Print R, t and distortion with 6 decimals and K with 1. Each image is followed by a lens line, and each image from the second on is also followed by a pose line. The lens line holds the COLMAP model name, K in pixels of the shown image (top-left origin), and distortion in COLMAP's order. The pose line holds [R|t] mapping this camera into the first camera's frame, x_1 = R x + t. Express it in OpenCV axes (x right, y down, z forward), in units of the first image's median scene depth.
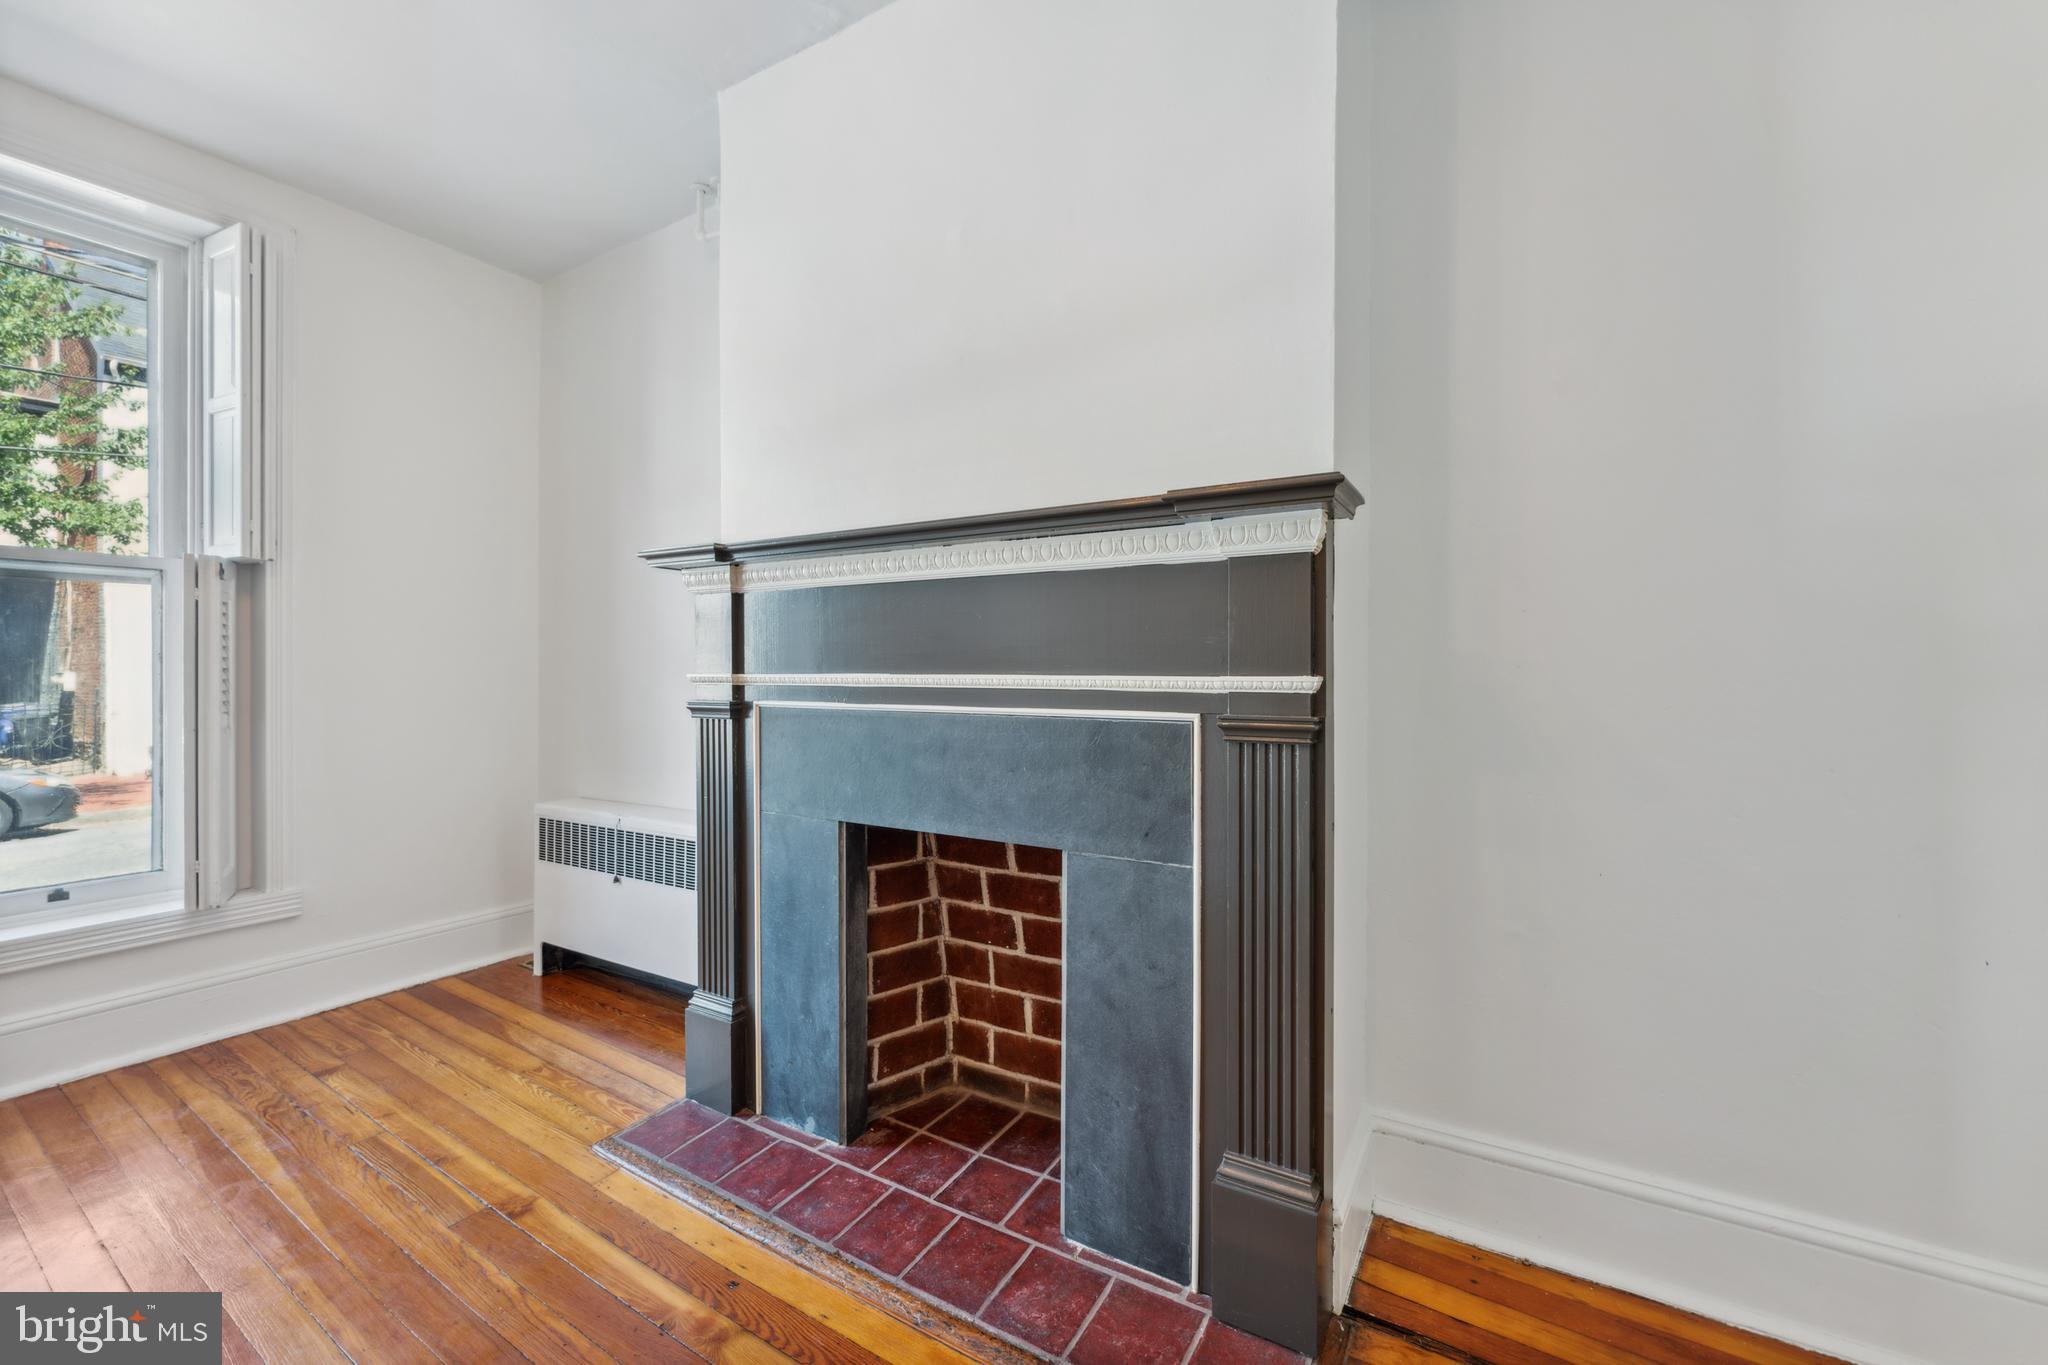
lens RADIAL K [[817.7, 0, 1033.8], [0, 817.7, 669.7], [0, 0, 1]] dist [-0.006389, -0.000059]
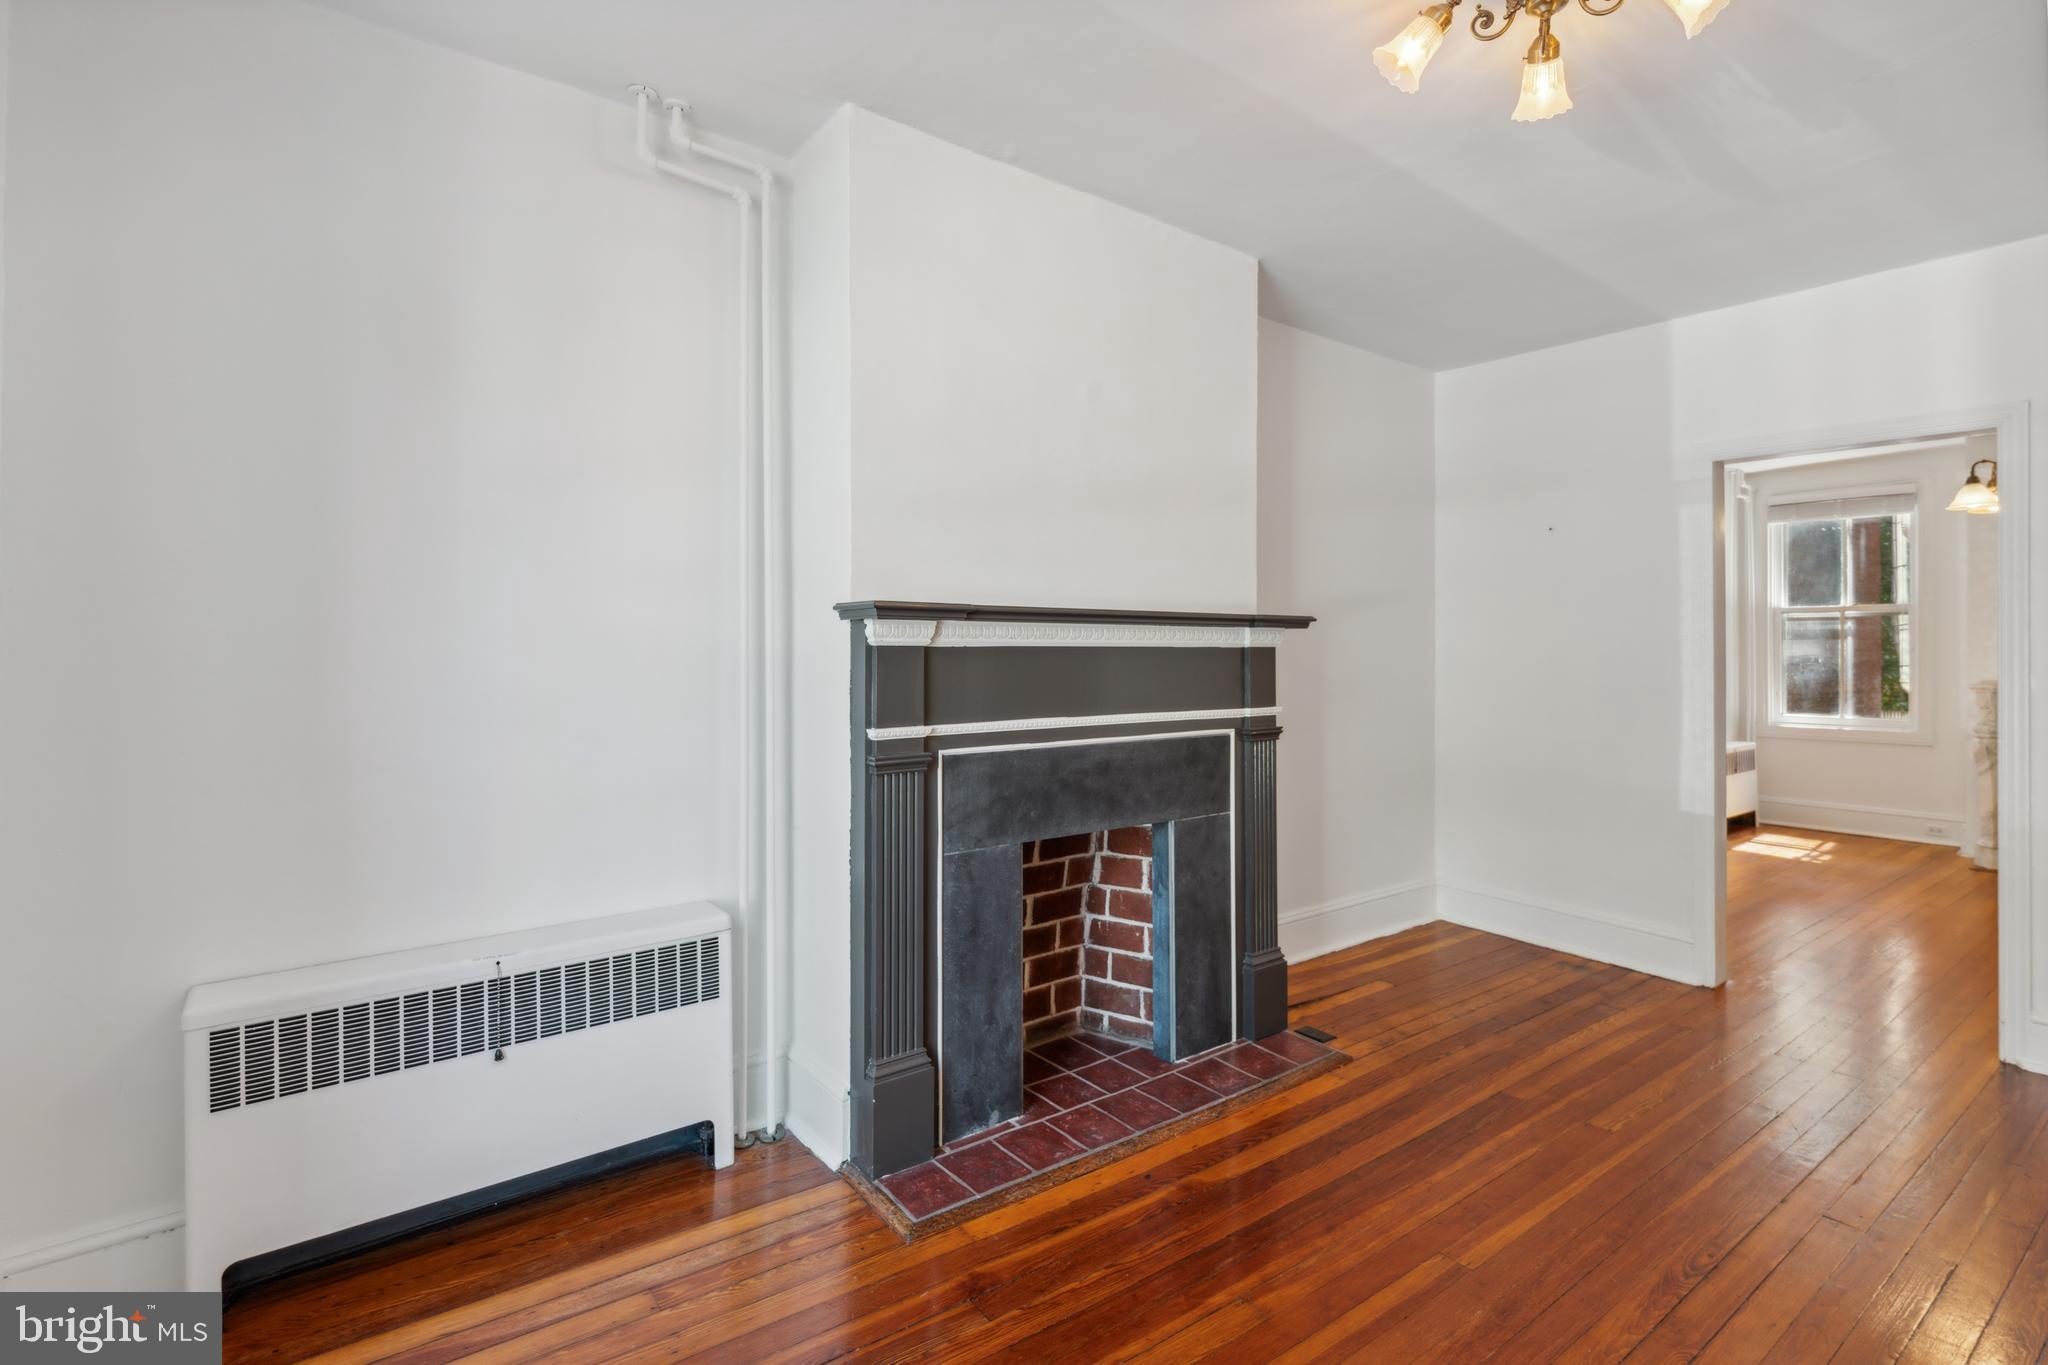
lens RADIAL K [[968.6, 0, 1024.4], [0, 968.6, 658.5], [0, 0, 1]] dist [-0.000909, -0.000648]
pose [[0.384616, -0.005617, 0.923060, -1.445102], [0.004750, 0.999980, 0.004106, -0.084354], [-0.923065, 0.002805, 0.384635, 0.424704]]
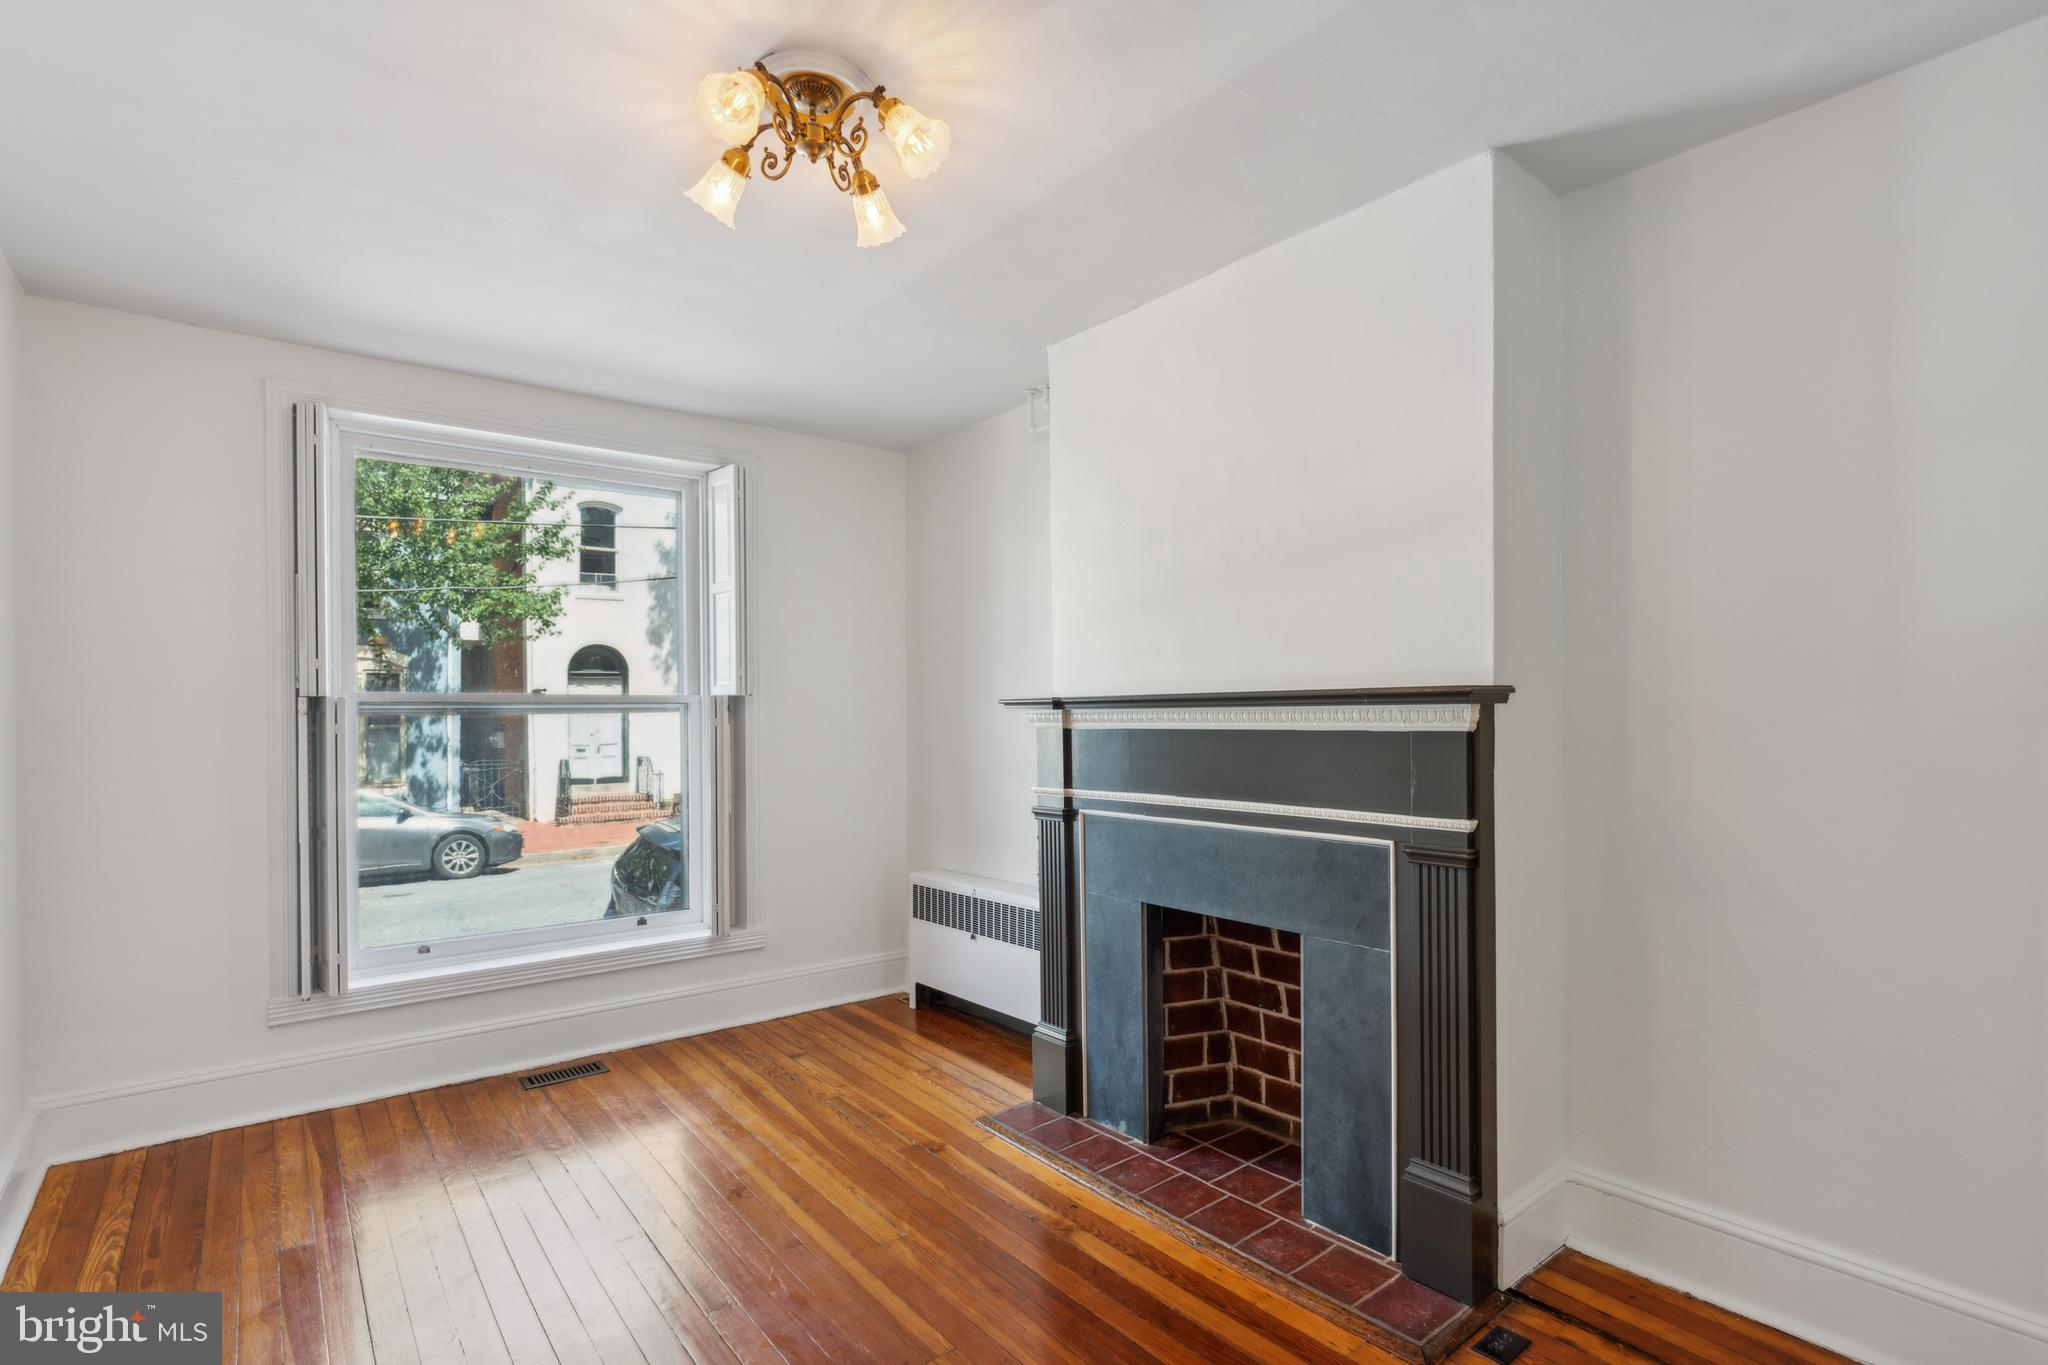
lens RADIAL K [[990.6, 0, 1028.3], [0, 990.6, 710.2], [0, 0, 1]] dist [-0.001782, -0.000197]
pose [[0.937050, -0.009904, -0.349055, 0.151626], [0.008678, 0.999949, -0.005077, -0.118509], [0.349087, 0.001728, 0.937089, -0.566189]]
